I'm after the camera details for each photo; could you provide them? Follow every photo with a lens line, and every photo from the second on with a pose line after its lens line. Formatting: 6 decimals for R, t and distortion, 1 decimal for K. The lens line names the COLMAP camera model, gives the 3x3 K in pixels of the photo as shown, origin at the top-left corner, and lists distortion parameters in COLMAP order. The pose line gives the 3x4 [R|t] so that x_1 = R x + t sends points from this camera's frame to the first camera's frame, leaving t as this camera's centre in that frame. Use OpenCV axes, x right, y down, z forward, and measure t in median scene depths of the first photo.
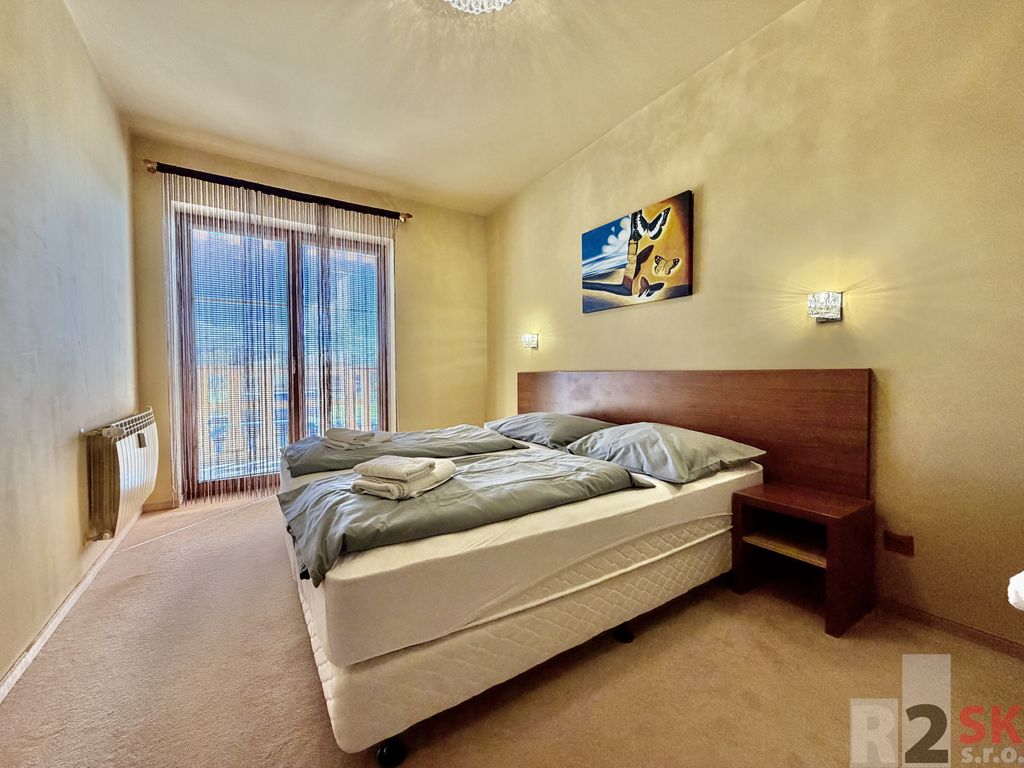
lens RADIAL K [[408.8, 0, 508.0], [0, 408.8, 382.4], [0, 0, 1]] dist [0.003414, -0.001401]
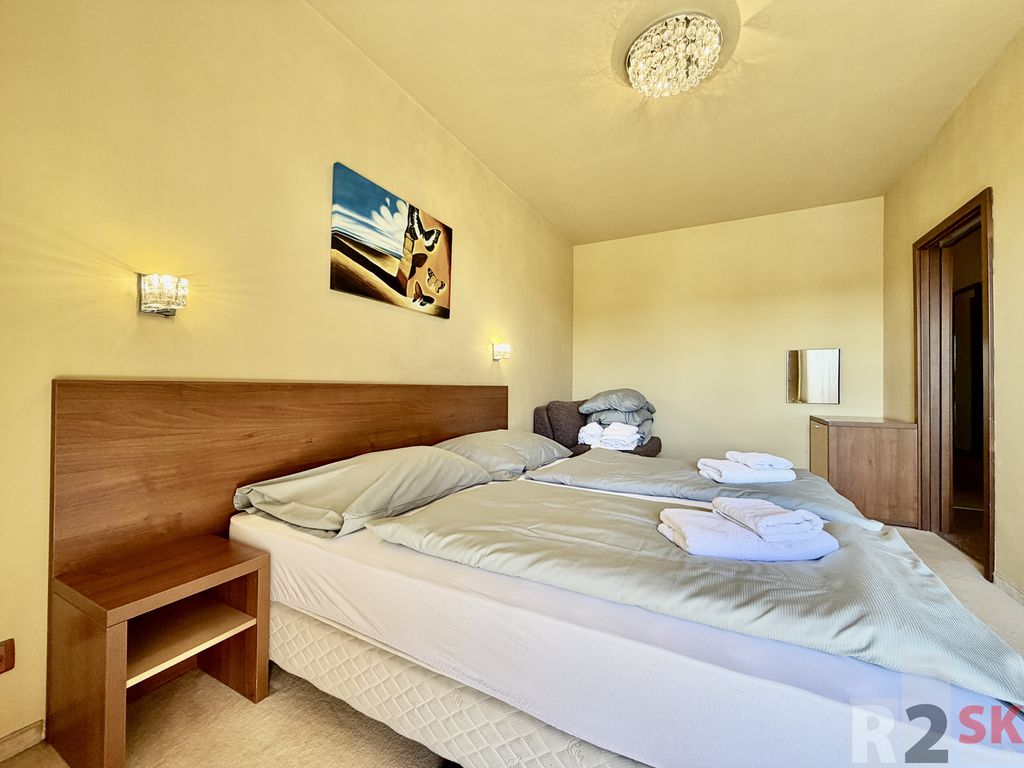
lens RADIAL K [[408.8, 0, 508.2], [0, 408.8, 385.2], [0, 0, 1]] dist [0.003414, -0.001401]
pose [[-0.482028, 0.008927, 0.876110, -0.564936], [0.011741, 0.999924, -0.003728, -0.020682], [-0.876077, 0.008489, -0.482097, 1.253297]]
